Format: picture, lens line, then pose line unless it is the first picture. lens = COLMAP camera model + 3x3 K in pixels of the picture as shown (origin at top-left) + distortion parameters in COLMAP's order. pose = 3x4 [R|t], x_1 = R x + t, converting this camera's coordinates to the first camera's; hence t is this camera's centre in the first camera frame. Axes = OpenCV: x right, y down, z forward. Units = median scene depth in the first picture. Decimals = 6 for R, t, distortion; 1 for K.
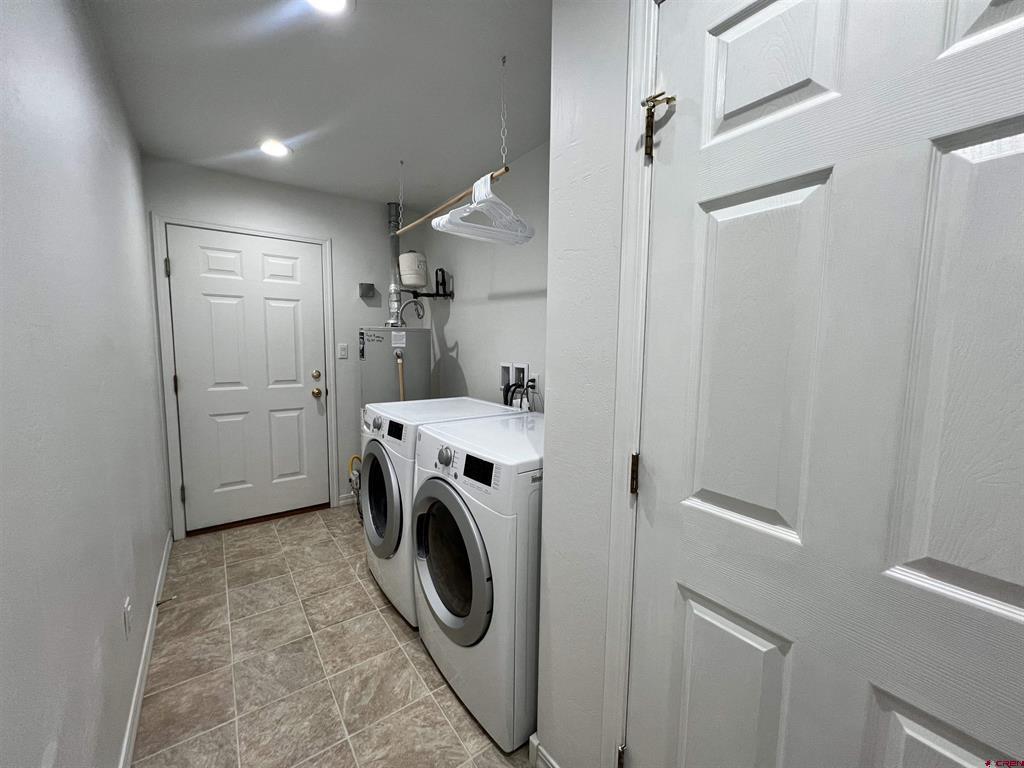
lens RADIAL K [[409.6, 0, 509.7], [0, 409.6, 383.0], [0, 0, 1]] dist [-0.001138, 0.000306]
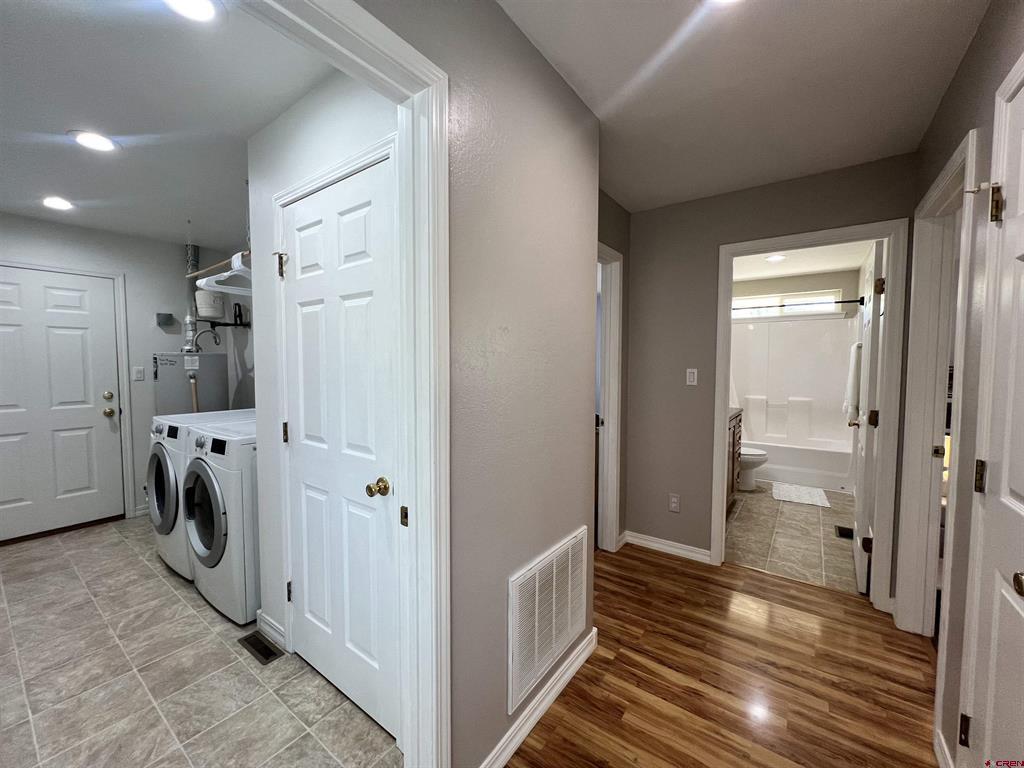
lens RADIAL K [[409.6, 0, 509.7], [0, 409.6, 383.0], [0, 0, 1]] dist [-0.001138, 0.000306]
pose [[0.953989, -0.026872, 0.298635, 0.250166], [0.040290, 0.998432, -0.038865, 0.035000], [-0.297123, 0.049109, 0.953576, -0.402916]]
